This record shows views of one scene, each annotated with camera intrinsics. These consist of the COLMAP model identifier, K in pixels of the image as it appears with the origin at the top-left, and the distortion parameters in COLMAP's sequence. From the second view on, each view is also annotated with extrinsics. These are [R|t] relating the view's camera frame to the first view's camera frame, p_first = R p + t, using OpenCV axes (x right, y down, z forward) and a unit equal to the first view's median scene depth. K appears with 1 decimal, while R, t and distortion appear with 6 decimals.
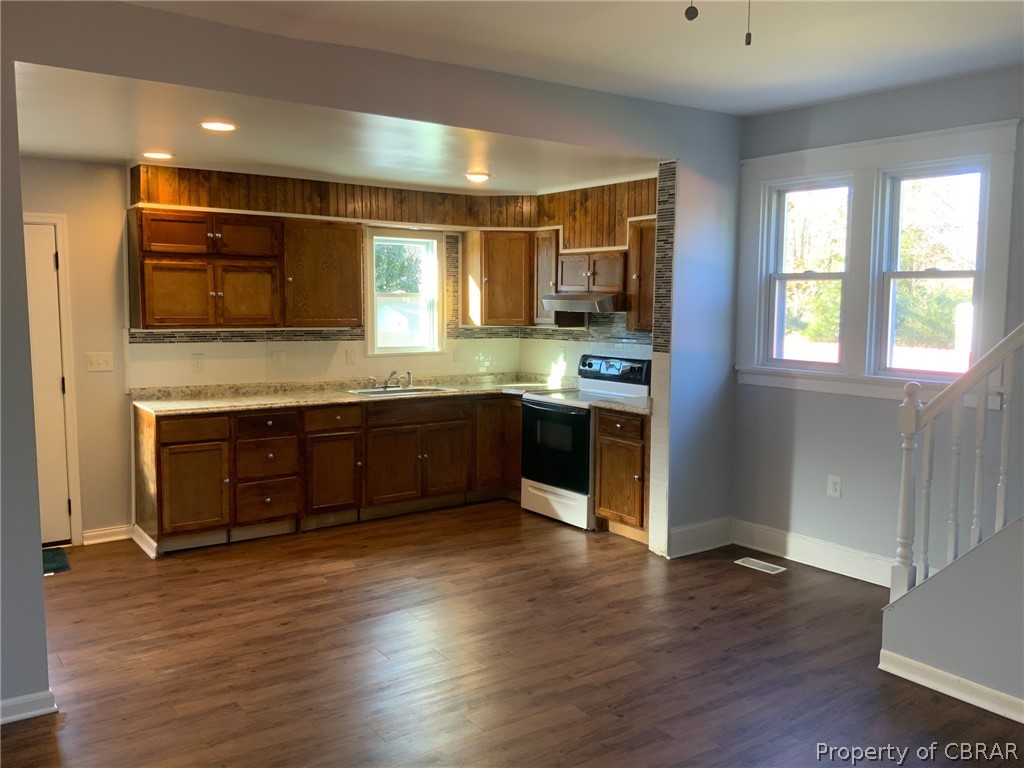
lens RADIAL K [[848.1, 0, 517.4], [0, 848.1, 387.5], [0, 0, 1]] dist [0.087335, -0.164896]
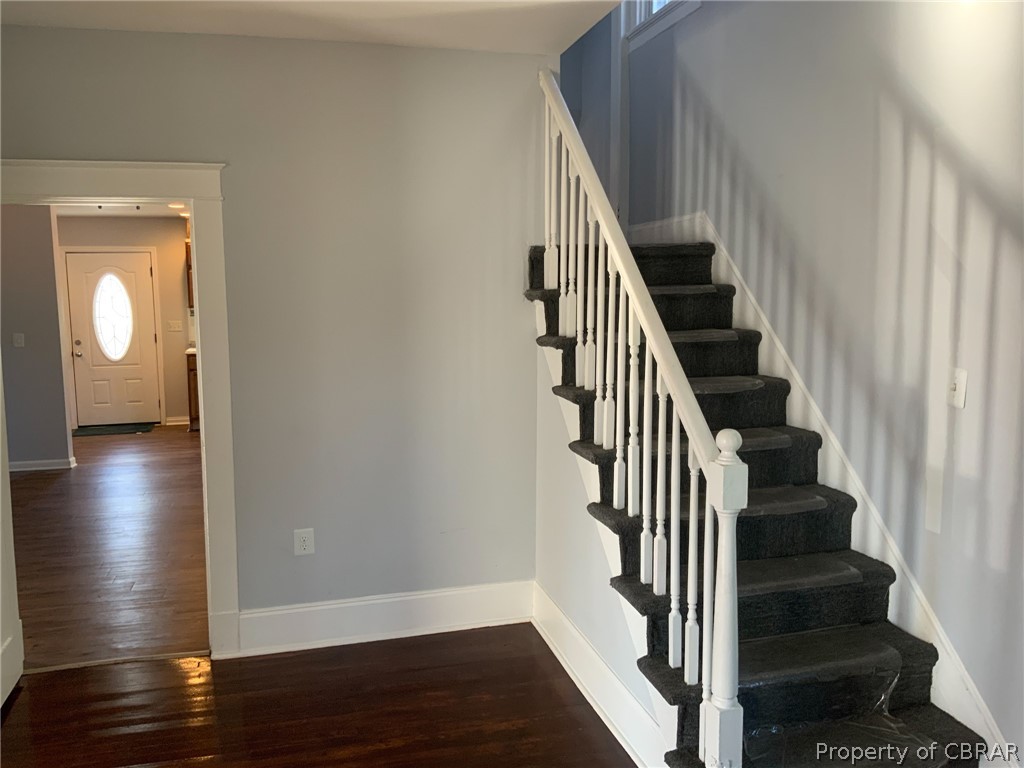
lens RADIAL K [[848.1, 0, 509.9], [0, 848.1, 385.3], [0, 0, 1]] dist [0.087335, -0.164896]
pose [[0.925306, 0.032954, -0.377787, 0.857617], [-0.027077, 0.999416, 0.020858, 0.038600], [0.378254, -0.009070, 0.925658, -0.420839]]
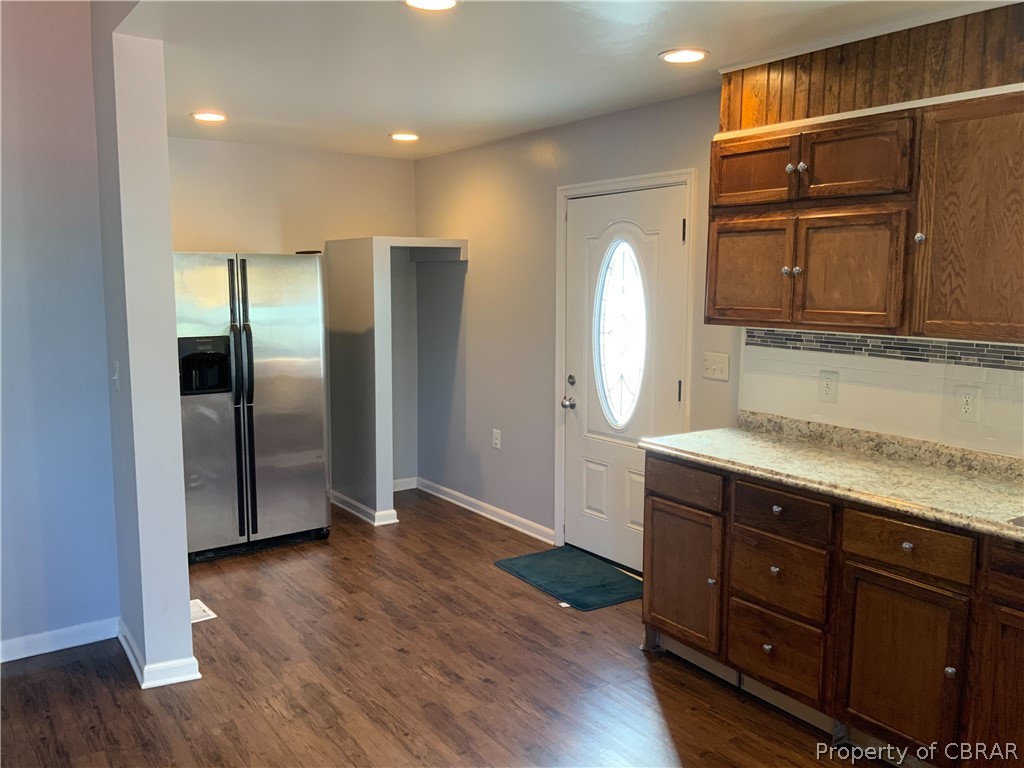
lens RADIAL K [[848.1, 0, 509.0], [0, 848.1, 380.9], [0, 0, 1]] dist [0.087335, -0.164896]
pose [[-0.029074, 0.111827, -0.993302, 0.233556], [-0.111071, 0.987207, 0.114391, -0.079346], [0.993387, 0.113653, -0.016281, 0.821555]]
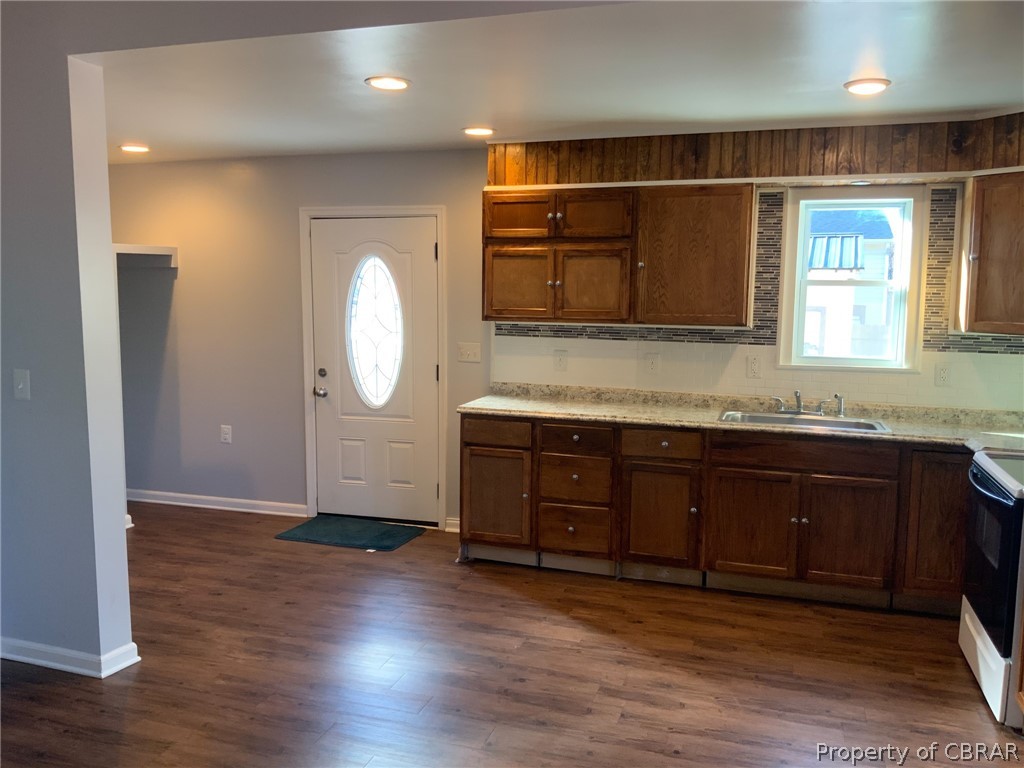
lens RADIAL K [[848.1, 0, 509.4], [0, 848.1, 384.4], [0, 0, 1]] dist [0.087335, -0.164896]
pose [[0.579999, 0.090424, -0.809583, 0.331311], [-0.089610, 0.994871, 0.046921, -0.042358], [0.809673, 0.045333, 0.585128, 0.455283]]
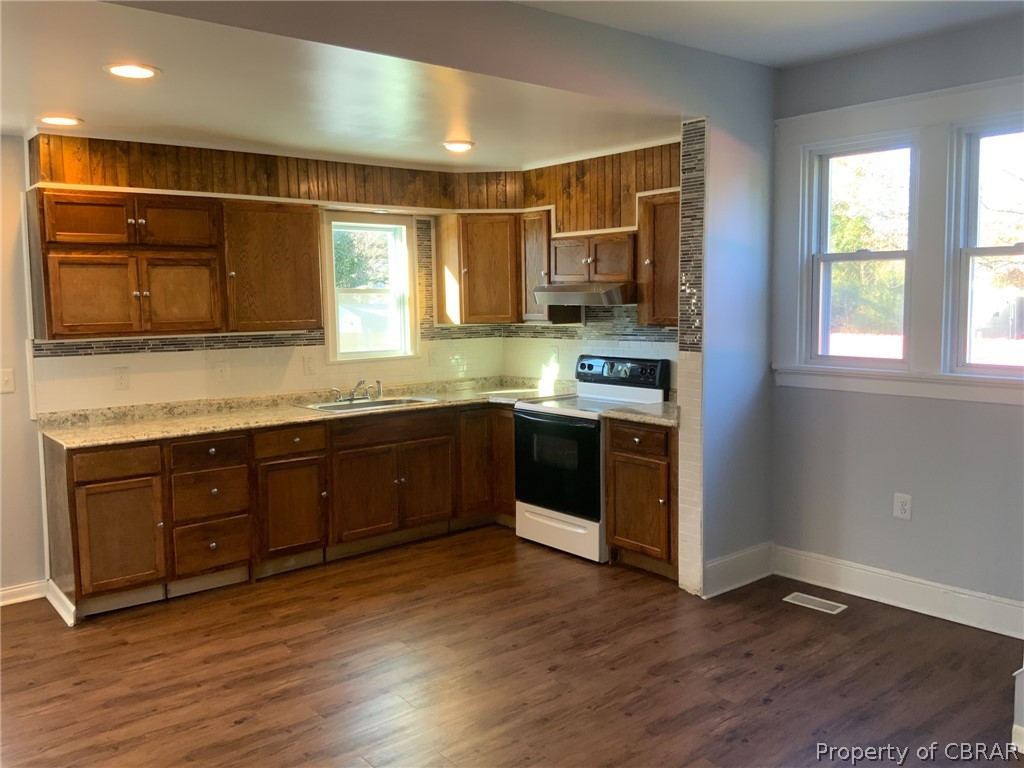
lens RADIAL K [[848.1, 0, 515.8], [0, 848.1, 384.0], [0, 0, 1]] dist [0.087335, -0.164896]
pose [[0.998008, -0.028728, 0.056168, -0.045302], [0.028686, 0.999587, 0.001553, -0.014633], [-0.056190, 0.000061, 0.998420, 0.167652]]
